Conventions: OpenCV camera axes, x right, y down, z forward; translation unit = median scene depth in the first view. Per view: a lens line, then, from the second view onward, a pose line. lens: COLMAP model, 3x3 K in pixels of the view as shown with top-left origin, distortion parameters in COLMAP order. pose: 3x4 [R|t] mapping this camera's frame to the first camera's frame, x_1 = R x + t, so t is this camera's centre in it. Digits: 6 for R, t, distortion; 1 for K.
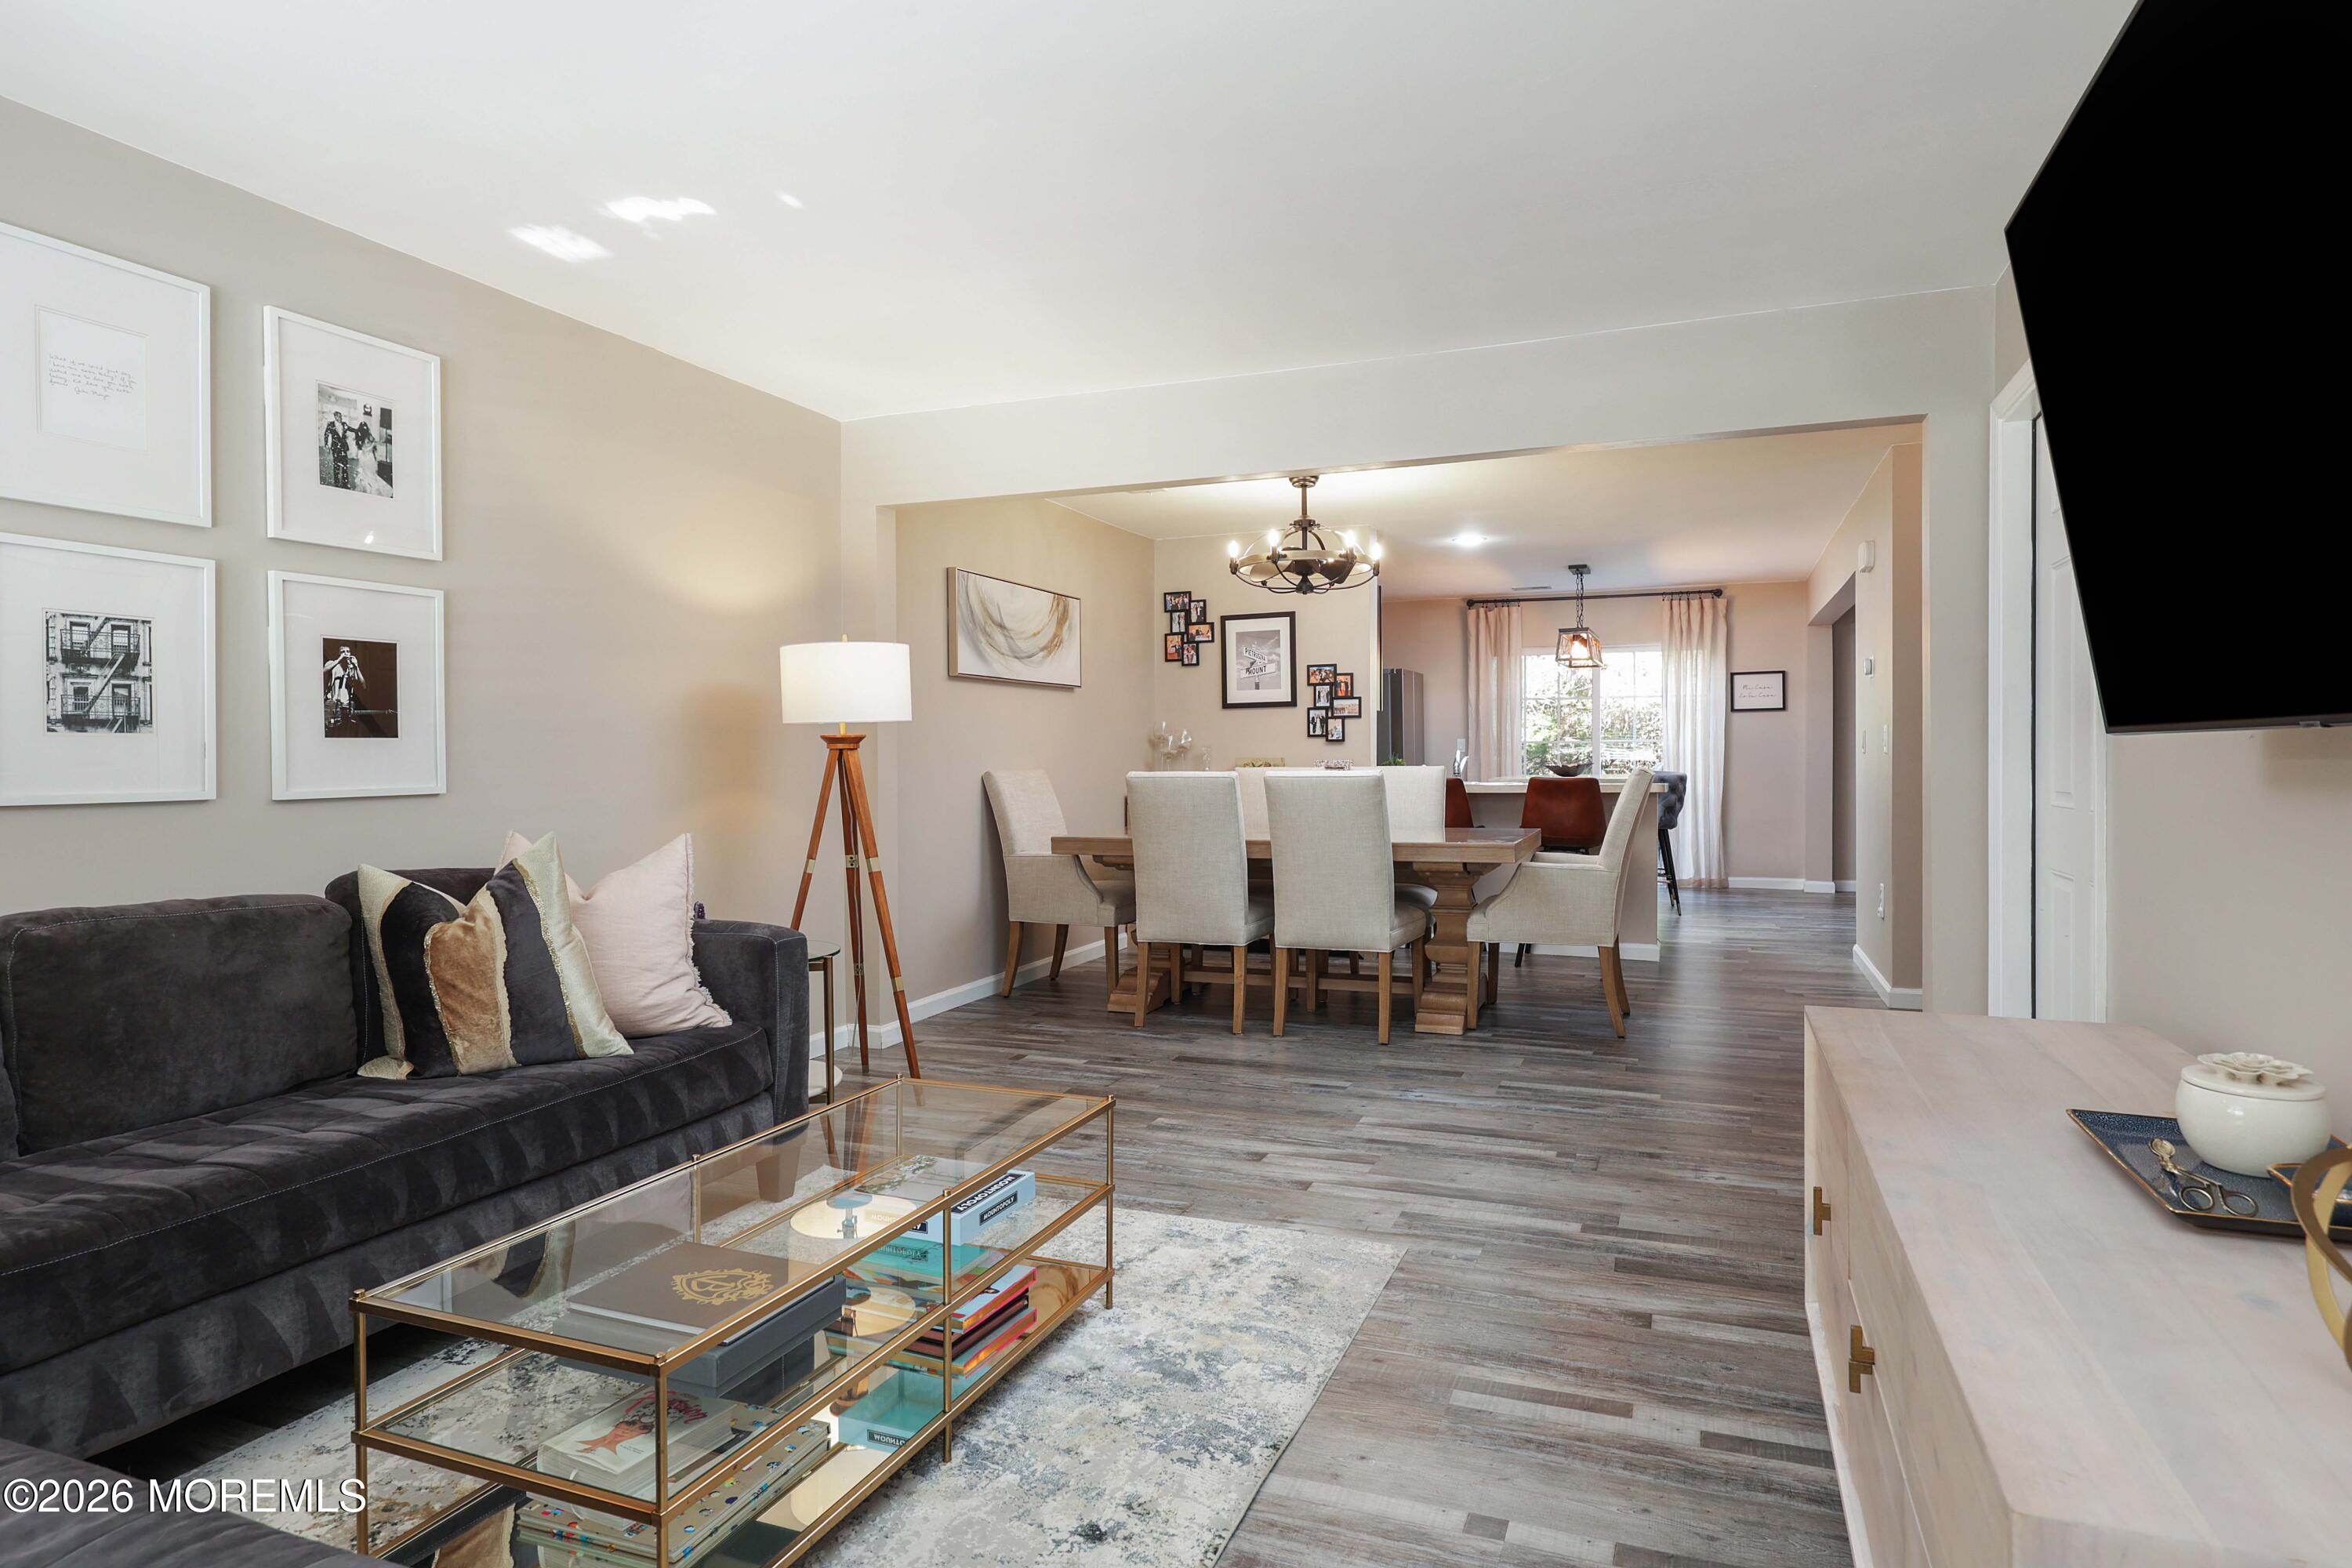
lens RADIAL K [[1269.3, 0, 1183.7], [0, 1269.3, 760.8], [0, 0, 1]] dist [0.002736, 0.000665]
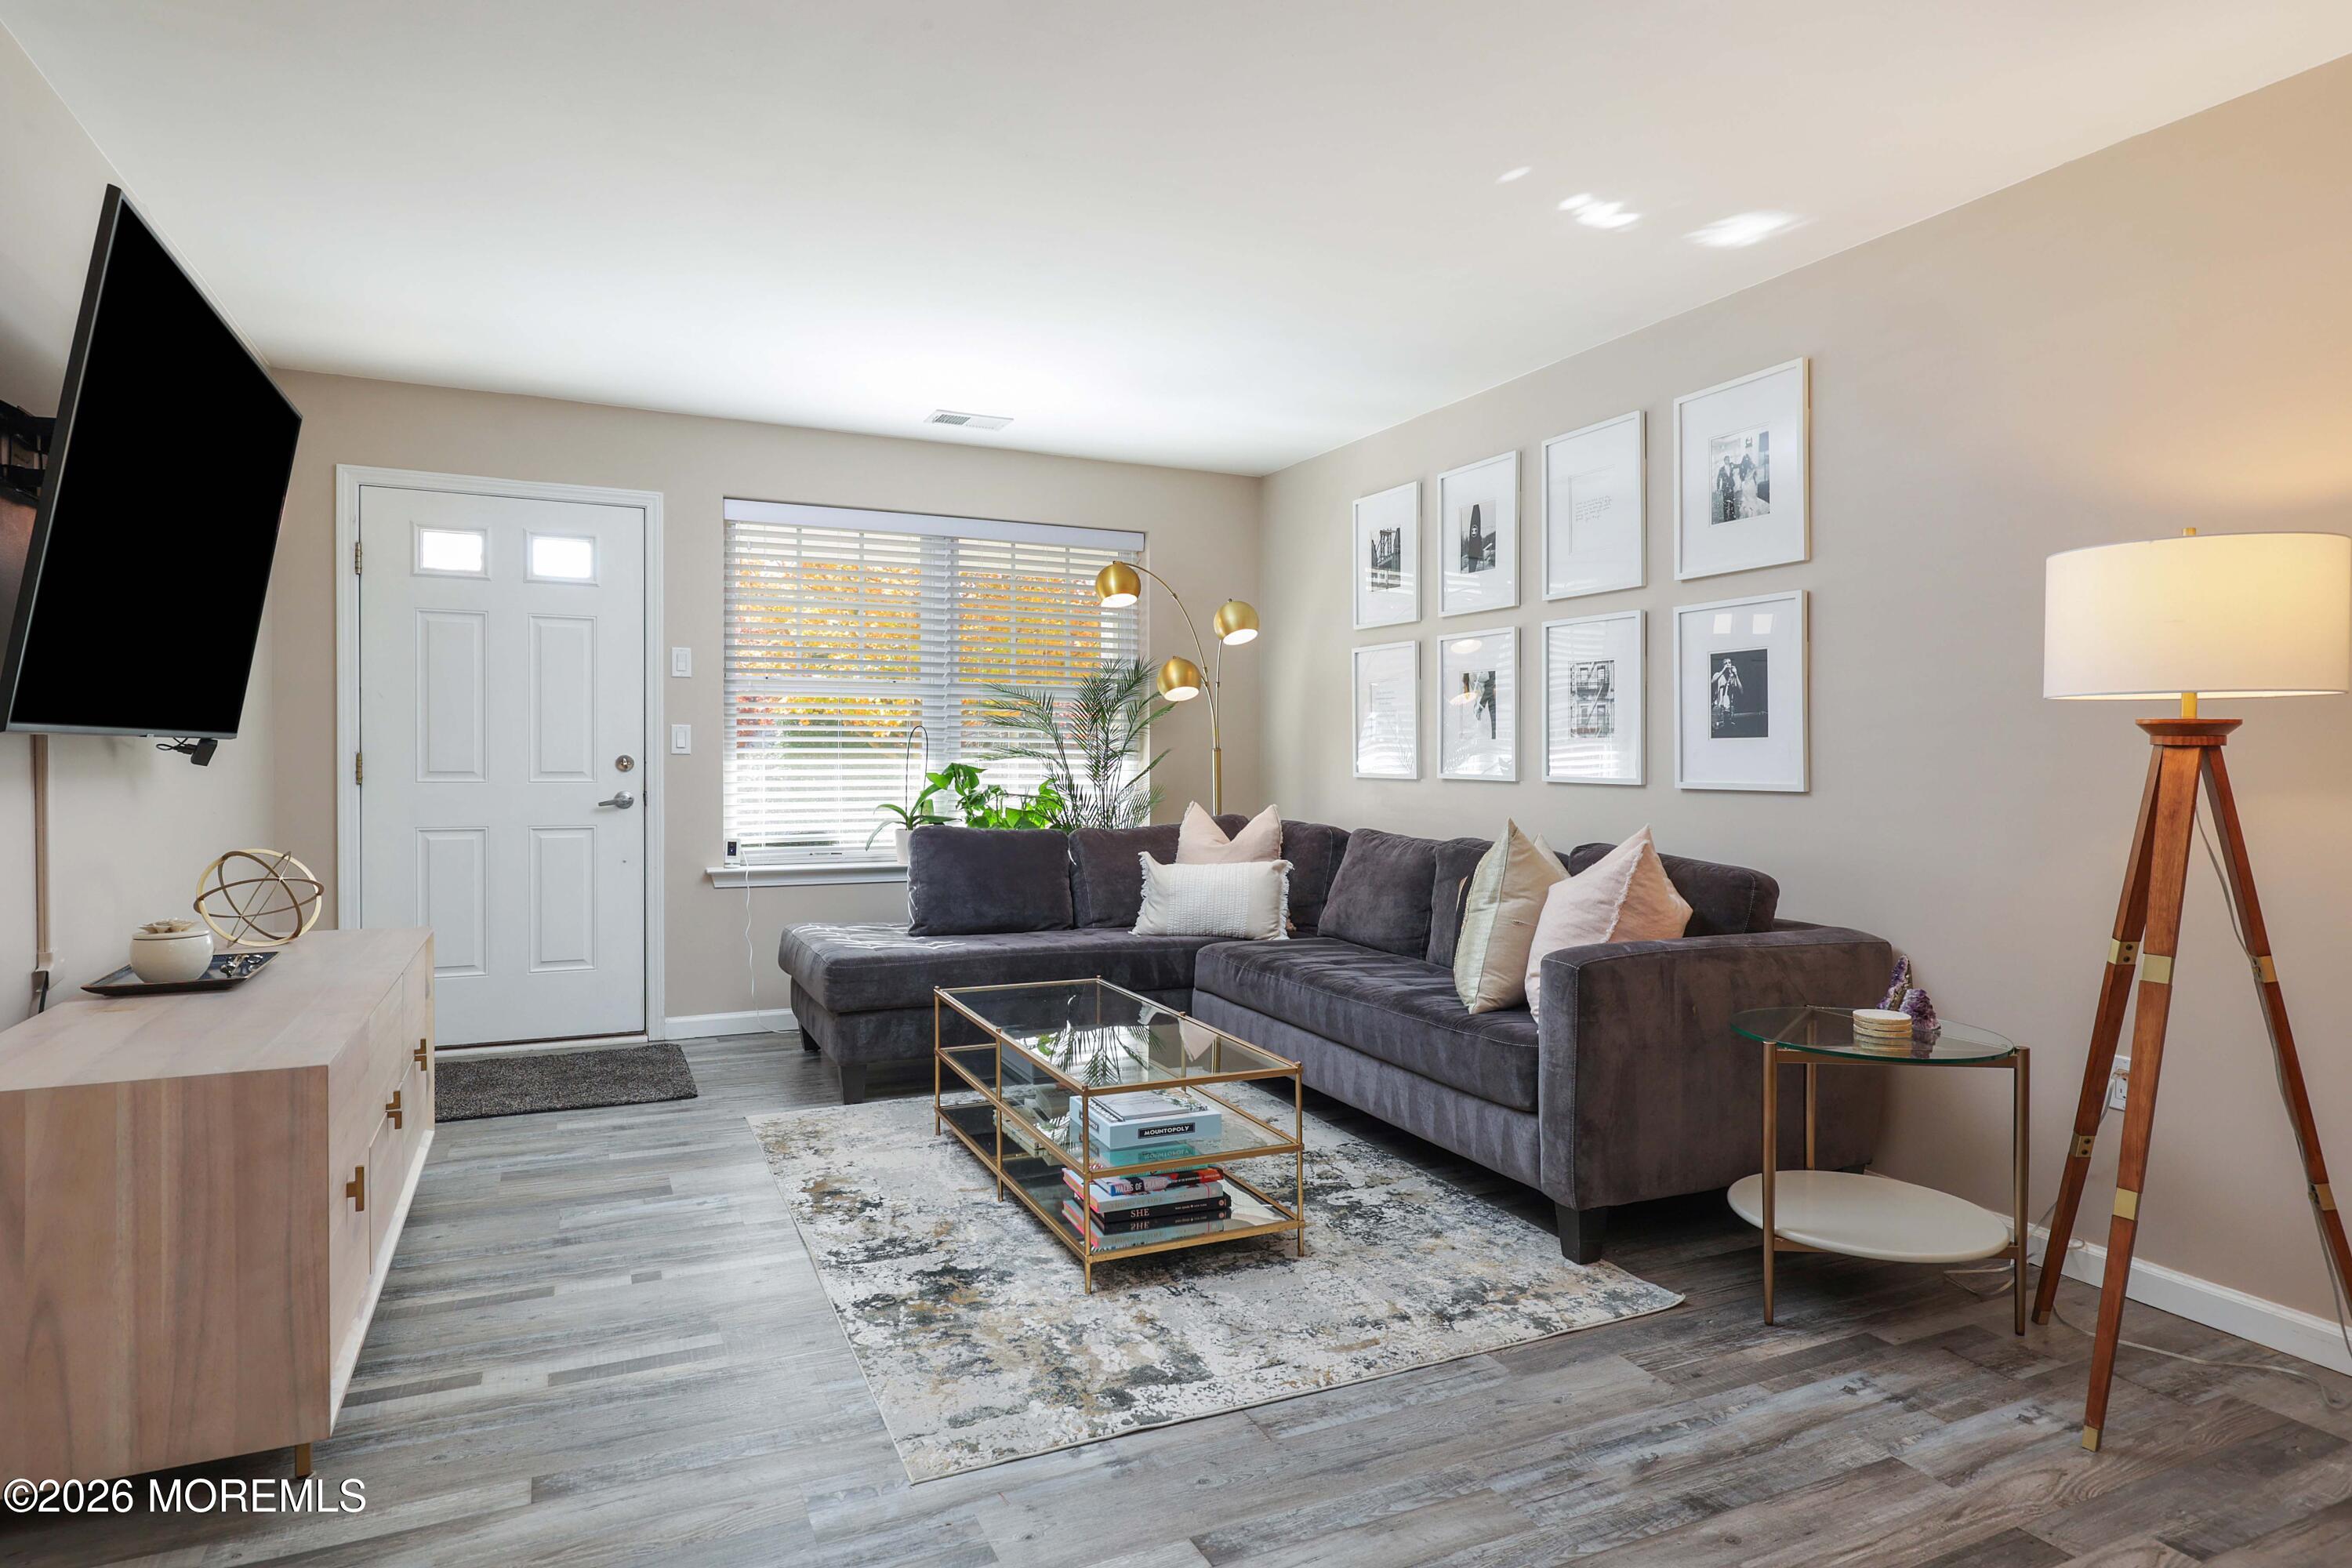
lens RADIAL K [[1269.3, 0, 1183.7], [0, 1269.3, 760.8], [0, 0, 1]] dist [0.002736, 0.000665]
pose [[-0.668987, 0.006641, -0.743244, 0.215443], [-0.005202, 0.999894, 0.013616, -0.004318], [0.743256, 0.012975, -0.668881, 0.576947]]
